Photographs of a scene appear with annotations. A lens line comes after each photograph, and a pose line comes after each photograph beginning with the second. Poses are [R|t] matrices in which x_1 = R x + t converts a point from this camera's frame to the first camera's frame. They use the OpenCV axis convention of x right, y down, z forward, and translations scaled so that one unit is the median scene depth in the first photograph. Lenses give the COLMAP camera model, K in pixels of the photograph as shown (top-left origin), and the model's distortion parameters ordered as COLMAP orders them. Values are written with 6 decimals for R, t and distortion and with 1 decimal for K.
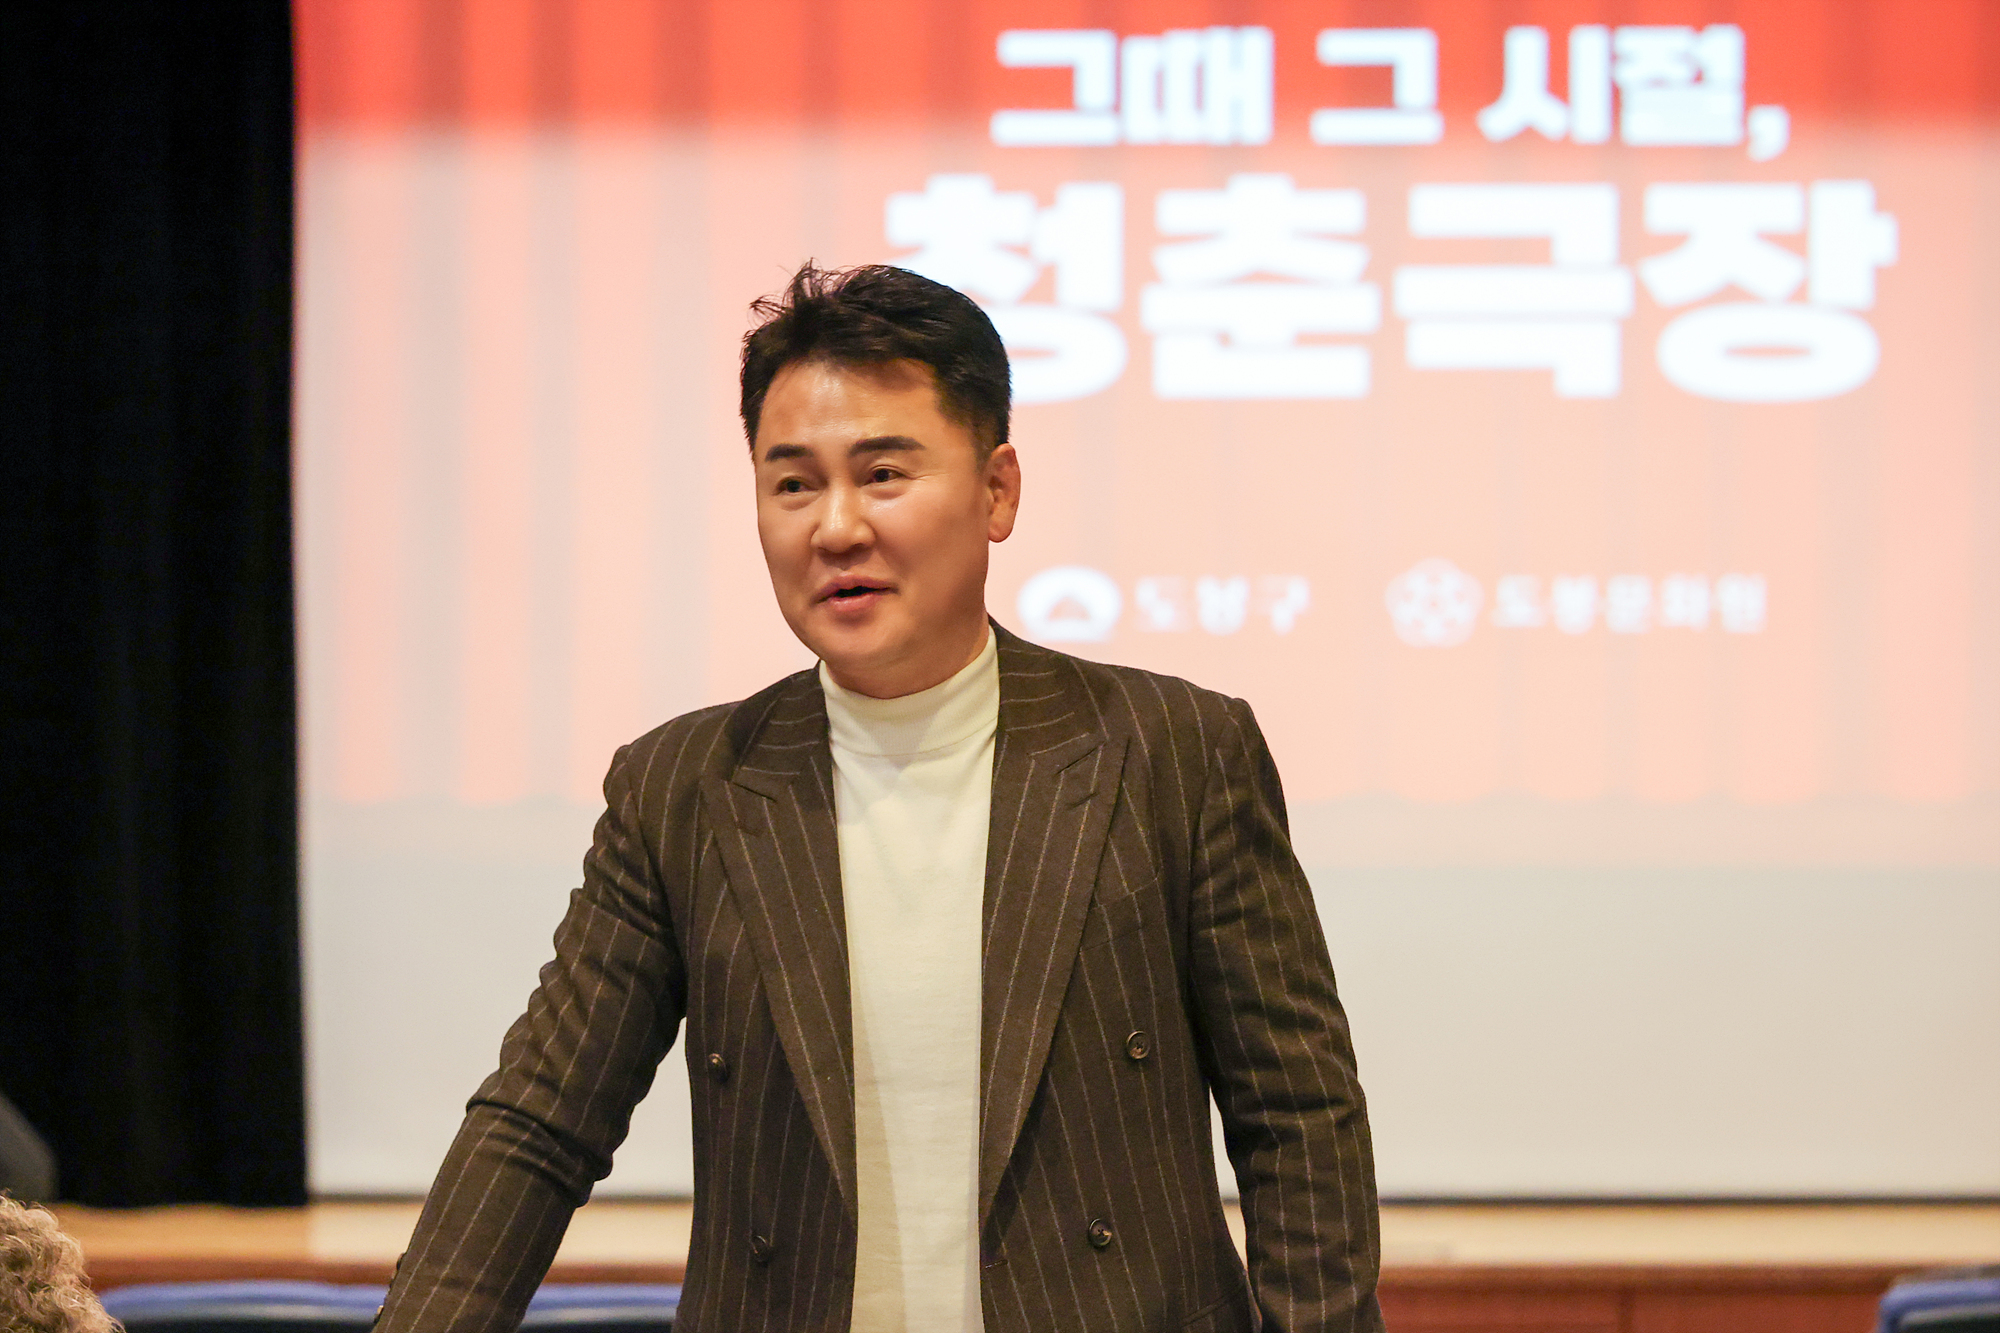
lens RADIAL K [[6005.4, 0, 1000.0], [0, 6005.4, 666.5], [0, 0, 1]] dist [-0.118729, 0.437116]
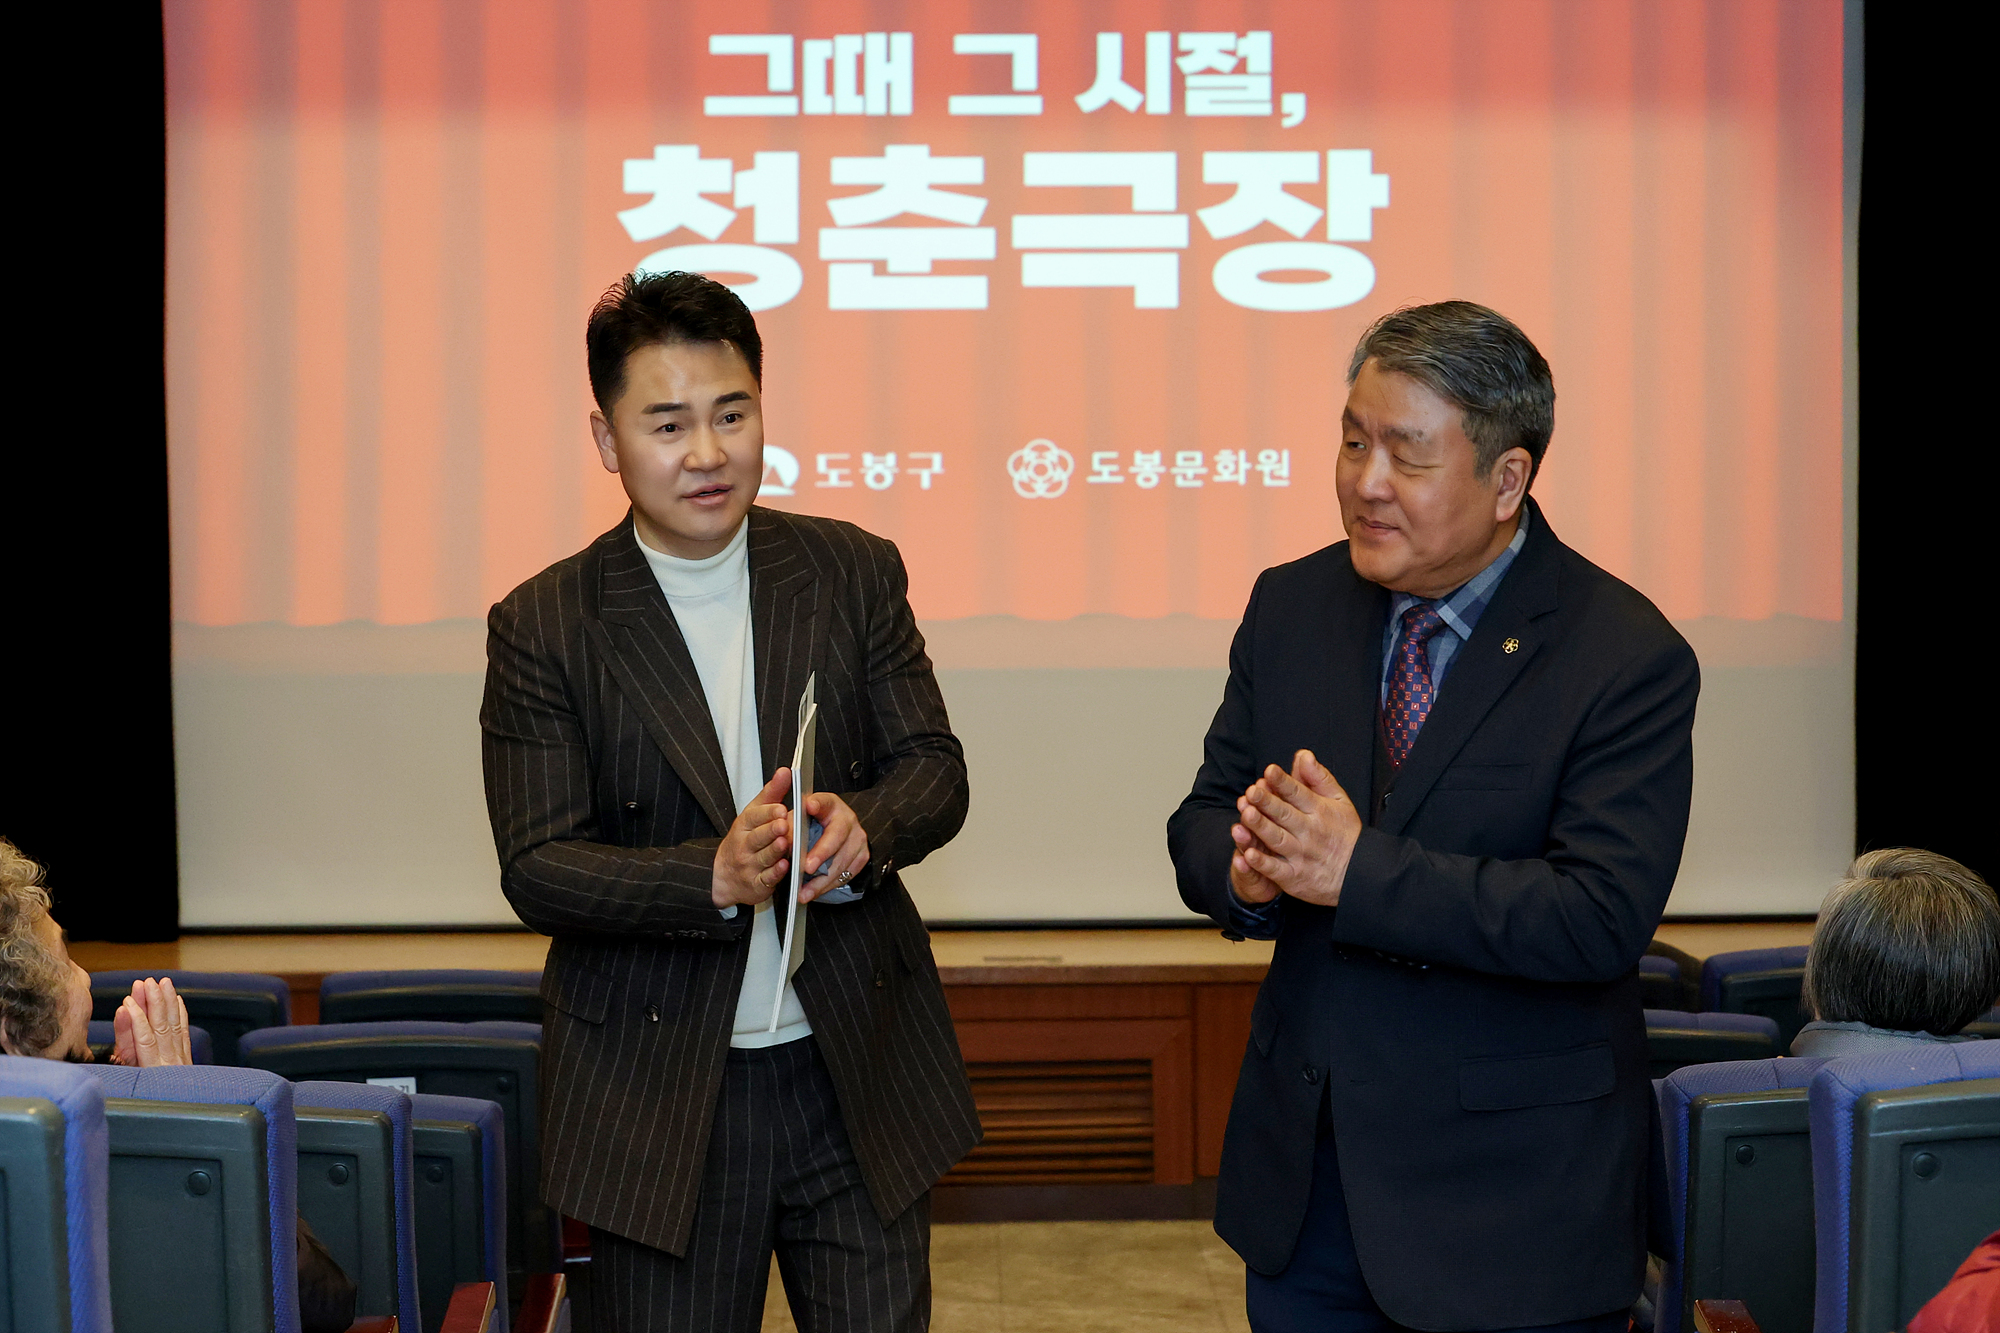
lens RADIAL K [[5808.1, 0, 1000.0], [0, 5808.1, 666.5], [0, 0, 1]] dist [0.063052, 0.196490]
pose [[0.997786, -0.006926, 0.066150, -0.021064], [0.005044, 0.999579, 0.028578, -0.003720], [-0.066320, -0.028181, 0.997400, -0.269464]]
